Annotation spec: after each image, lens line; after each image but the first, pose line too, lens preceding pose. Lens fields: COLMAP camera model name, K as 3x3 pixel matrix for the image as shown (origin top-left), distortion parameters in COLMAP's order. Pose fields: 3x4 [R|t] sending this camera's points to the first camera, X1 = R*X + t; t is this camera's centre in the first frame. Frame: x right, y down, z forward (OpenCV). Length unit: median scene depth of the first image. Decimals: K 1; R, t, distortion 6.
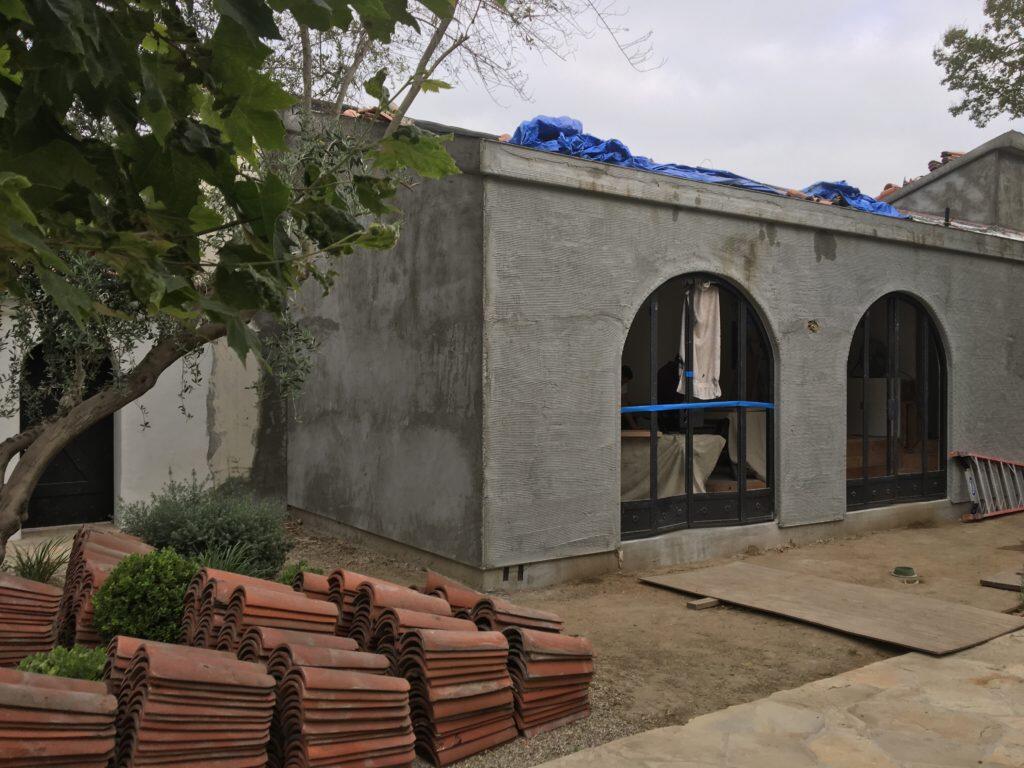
lens RADIAL K [[869.8, 0, 511.1], [0, 869.8, 383.6], [0, 0, 1]] dist [0.087987, -0.135217]
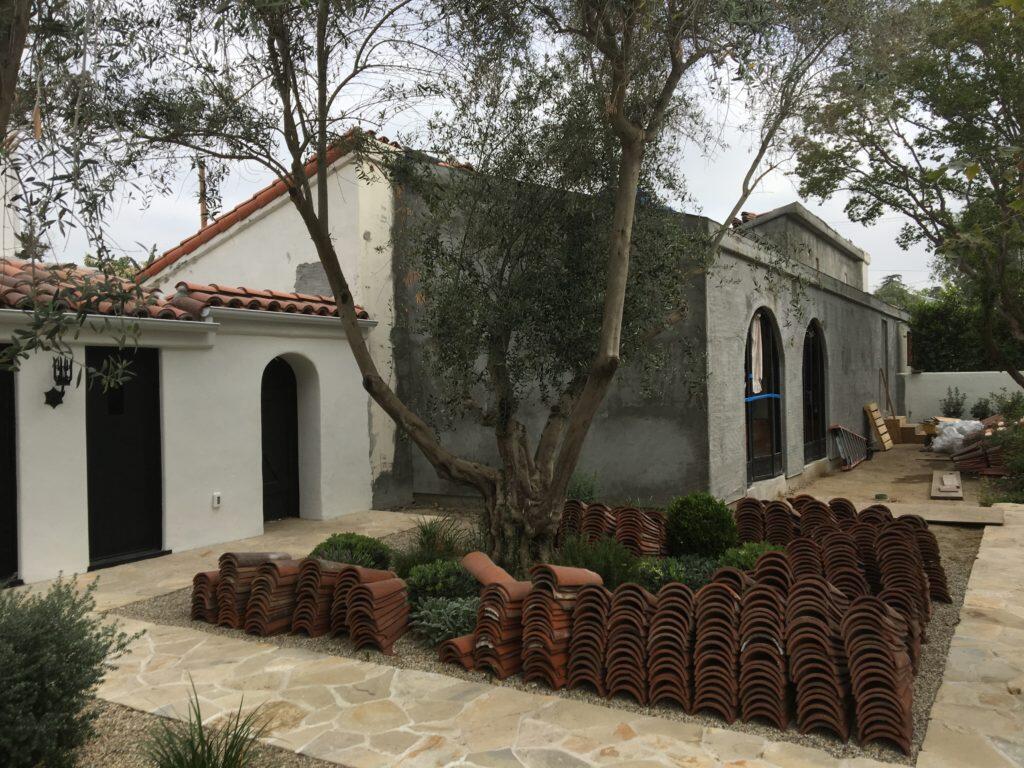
lens RADIAL K [[869.8, 0, 512.9], [0, 869.8, 383.5], [0, 0, 1]] dist [0.087987, -0.135217]
pose [[0.912276, -0.022355, 0.408965, -0.715956], [0.025270, 0.999679, -0.001726, -0.005727], [-0.408796, 0.011909, 0.912548, -0.163484]]
